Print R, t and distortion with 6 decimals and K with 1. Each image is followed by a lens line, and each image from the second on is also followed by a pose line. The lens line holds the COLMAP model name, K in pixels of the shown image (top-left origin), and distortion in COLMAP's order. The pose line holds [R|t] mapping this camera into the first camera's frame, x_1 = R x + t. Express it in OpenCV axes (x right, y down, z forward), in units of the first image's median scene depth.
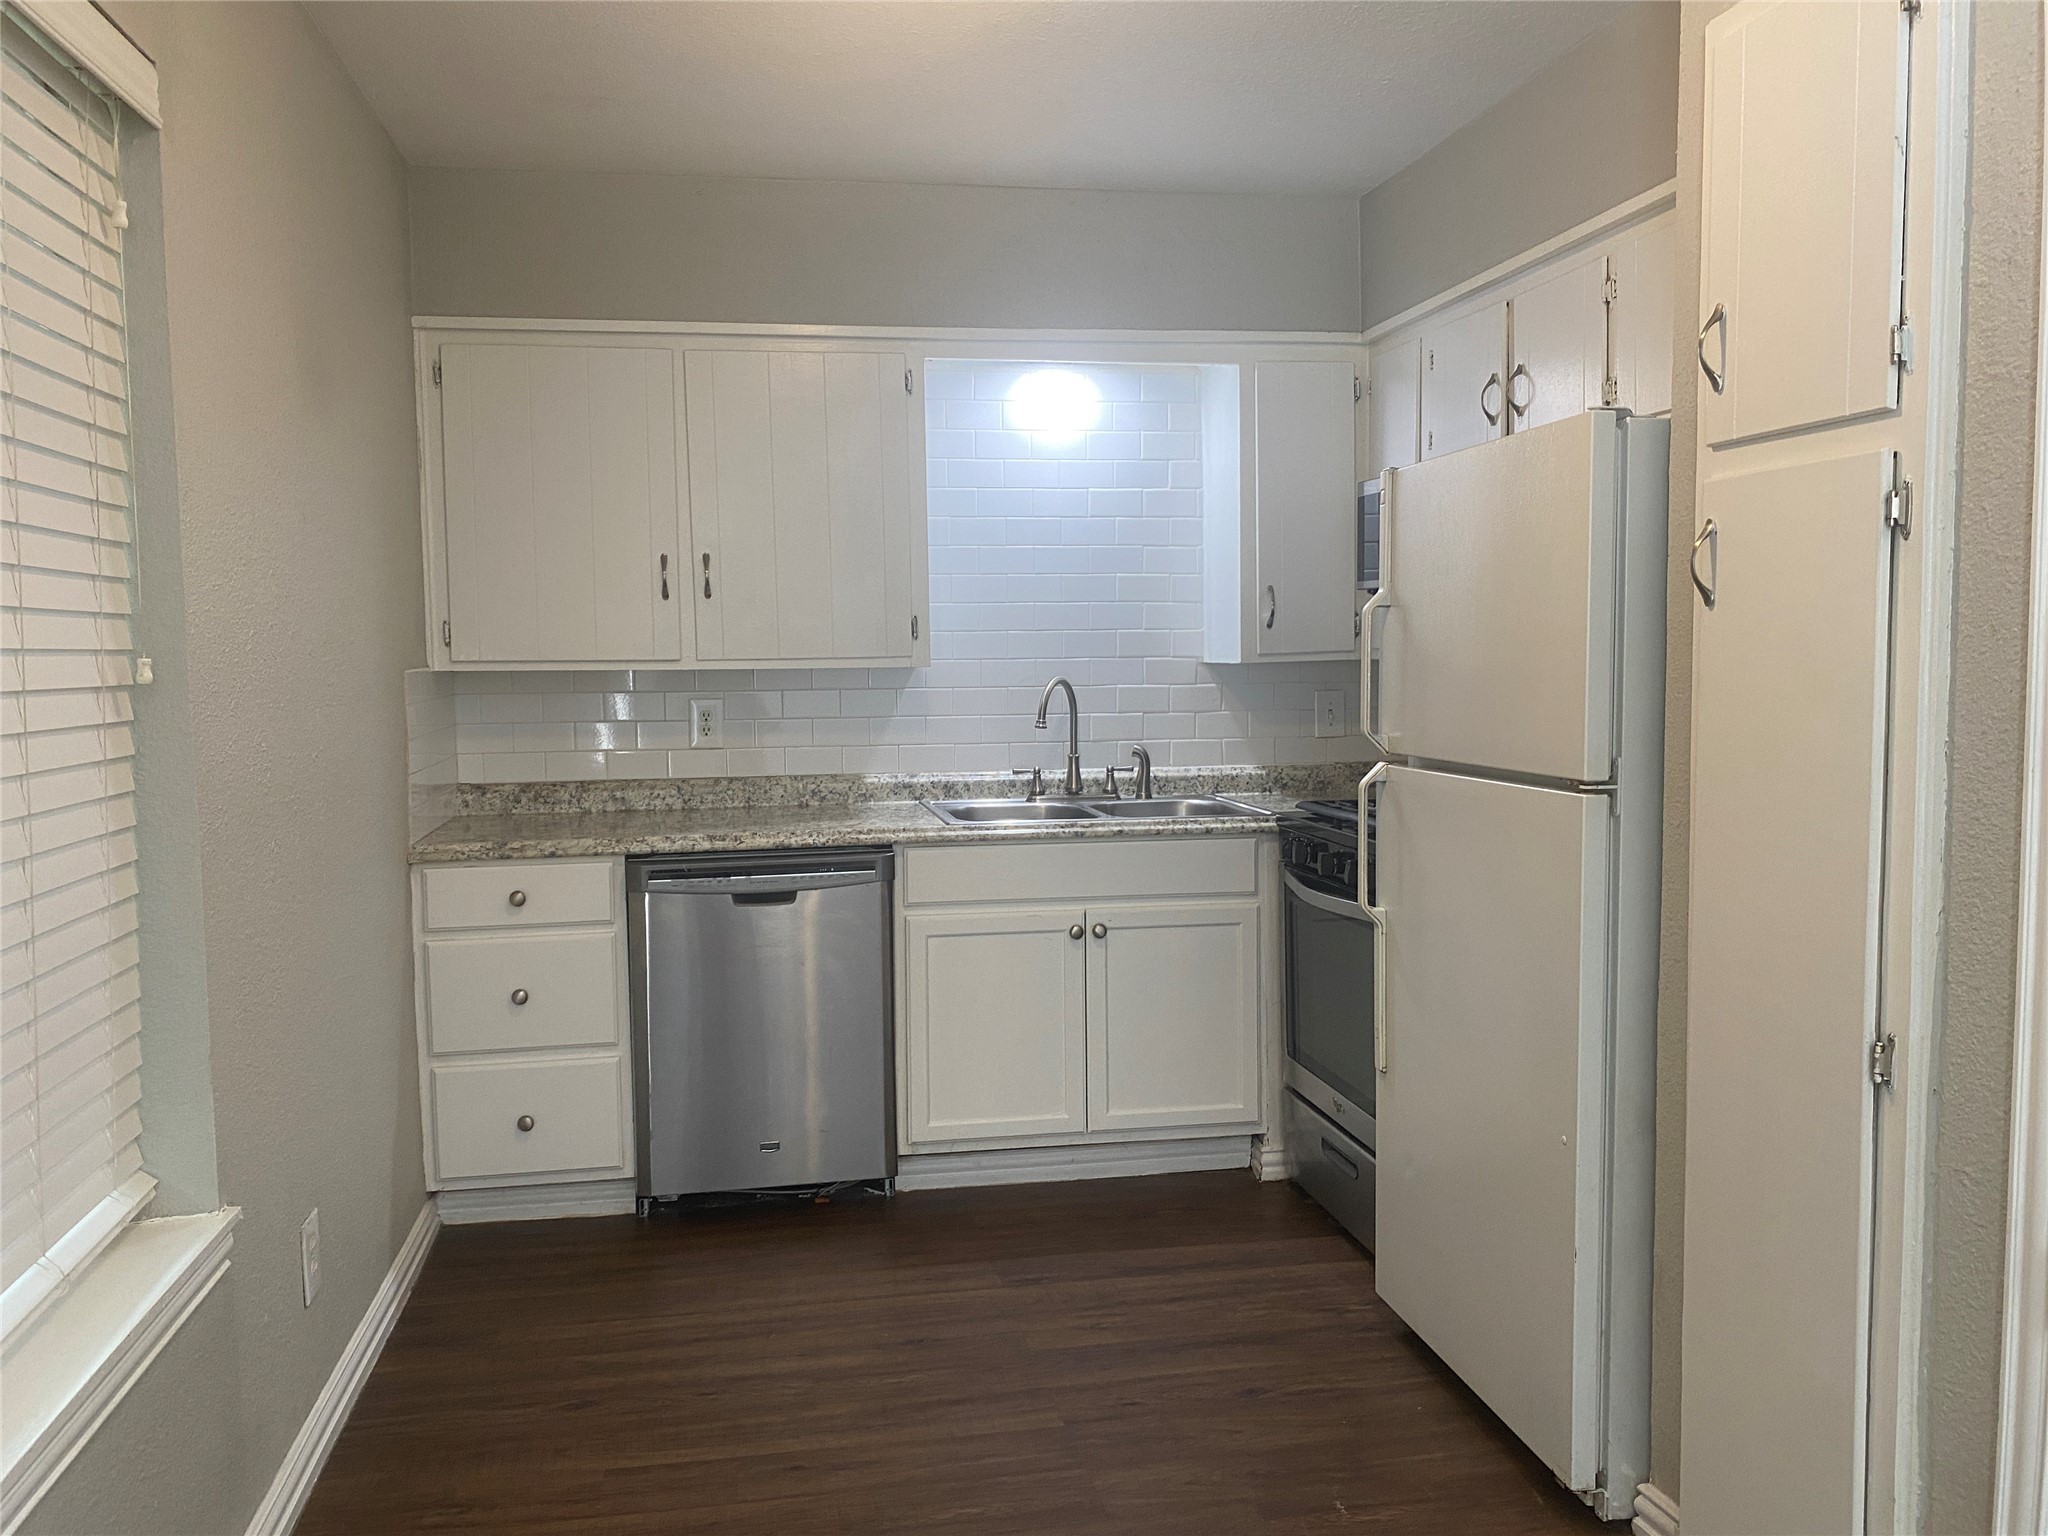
lens RADIAL K [[1558.2, 0, 1024.0], [0, 1558.2, 768.0], [0, 0, 1]] dist [0.033069, -0.073744]
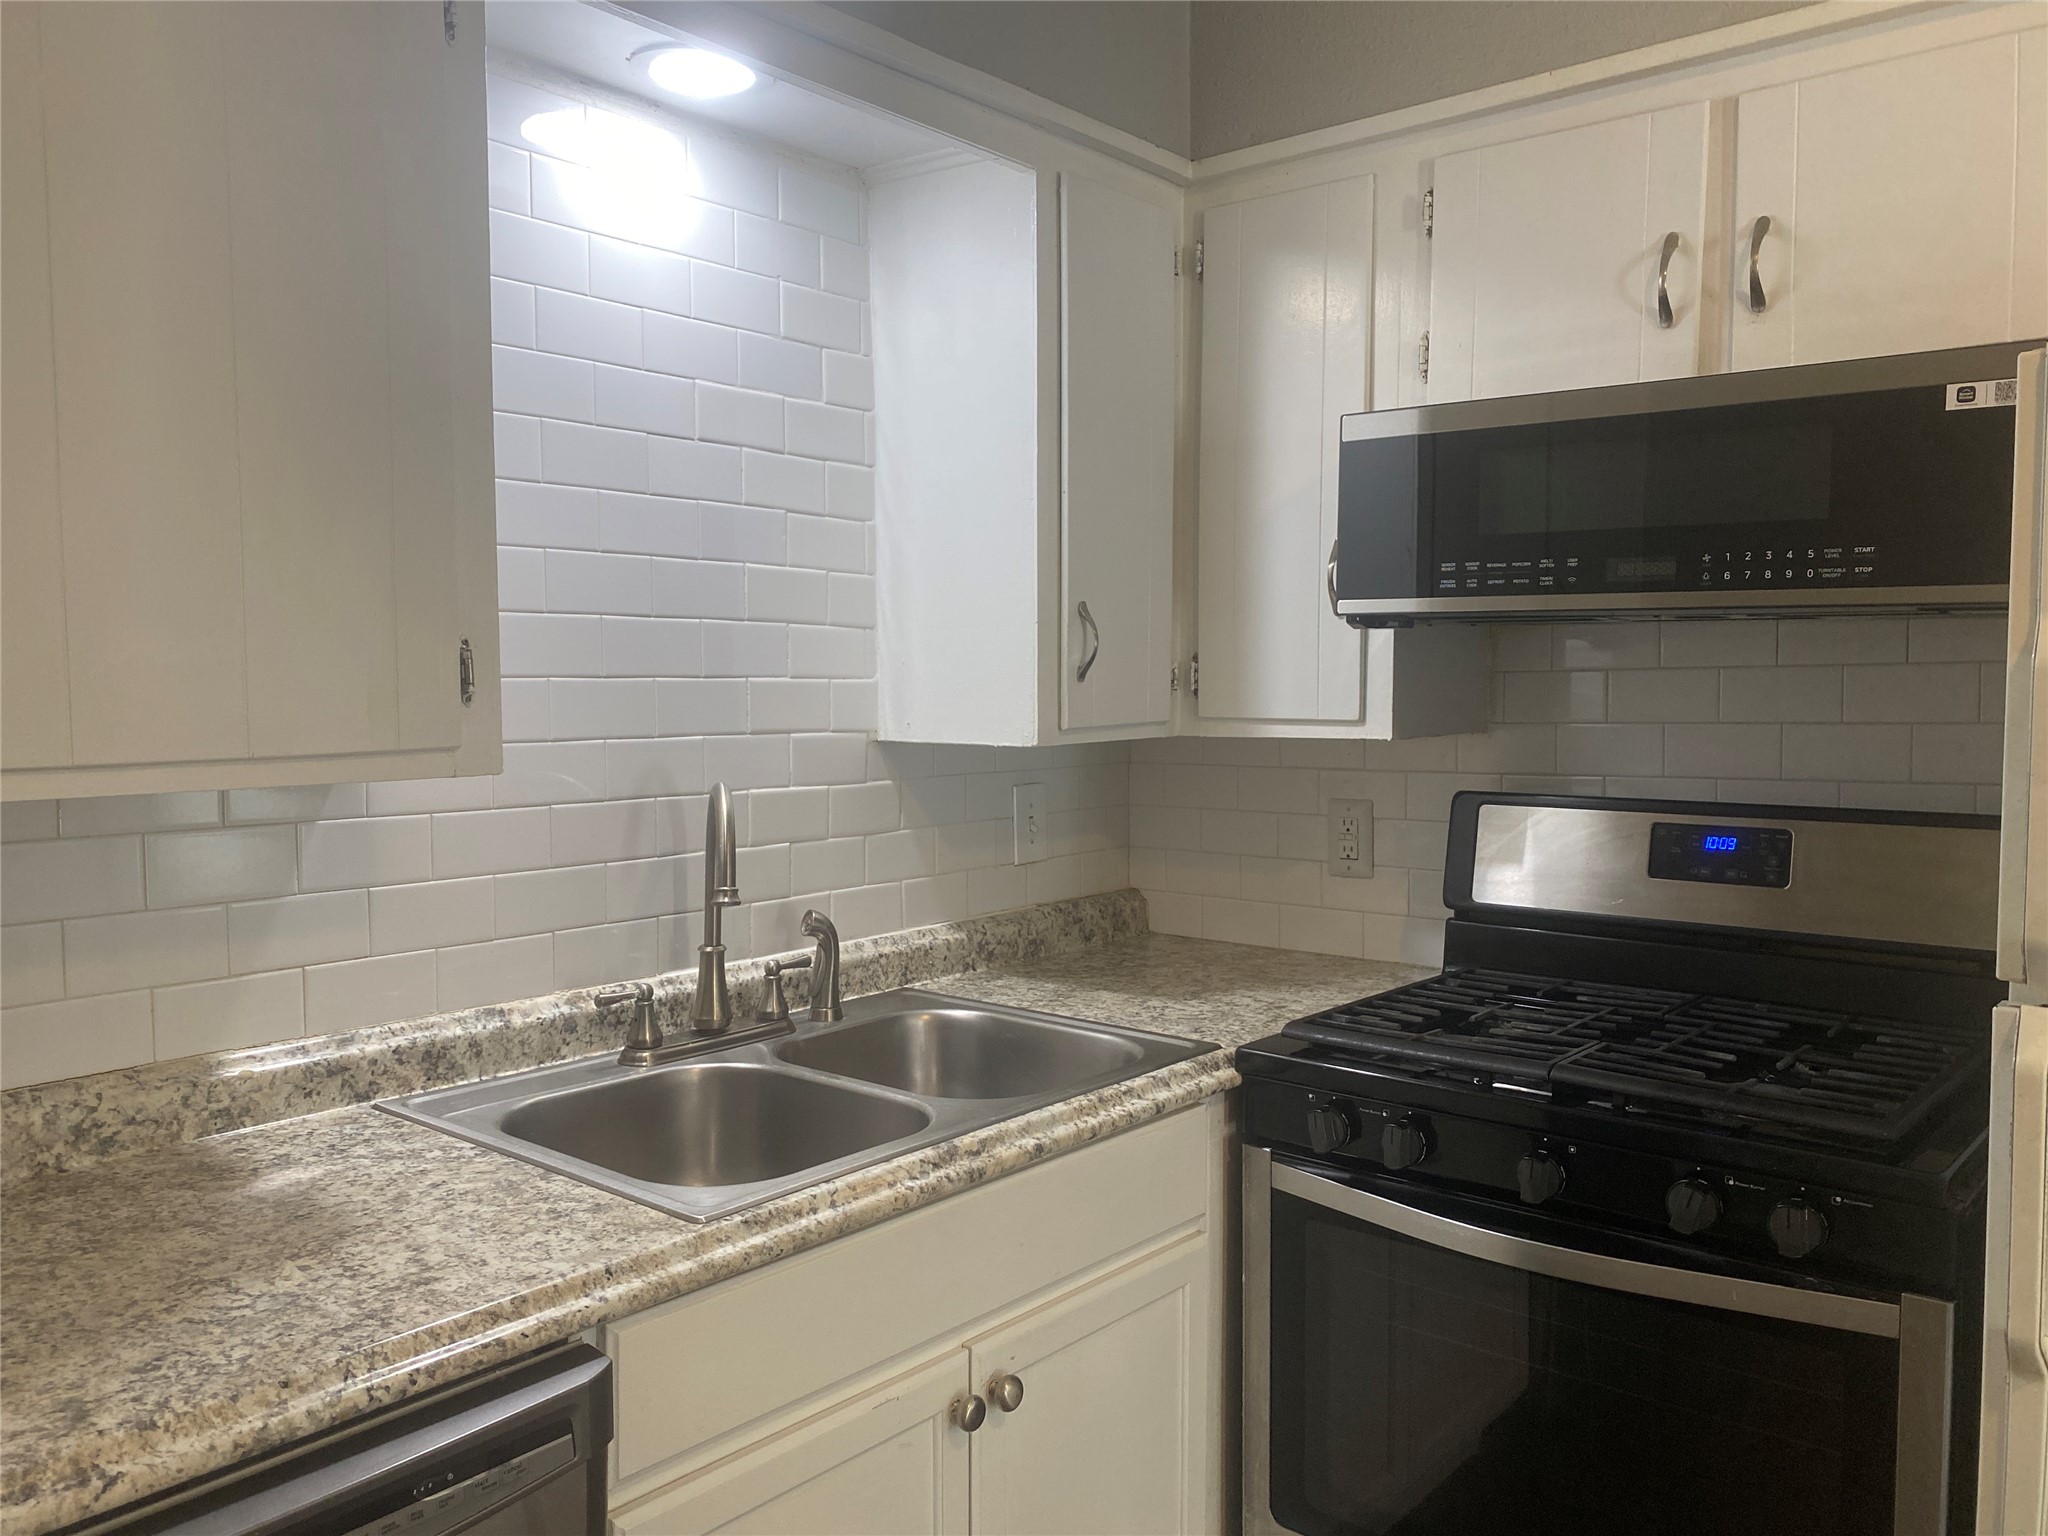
lens RADIAL K [[1558.2, 0, 1024.0], [0, 1558.2, 768.0], [0, 0, 1]] dist [0.033069, -0.073744]
pose [[0.774404, -0.028385, 0.632055, -0.187969], [0.043870, 0.998998, -0.008885, -0.053516], [-0.631169, 0.034609, 0.774873, 0.581253]]
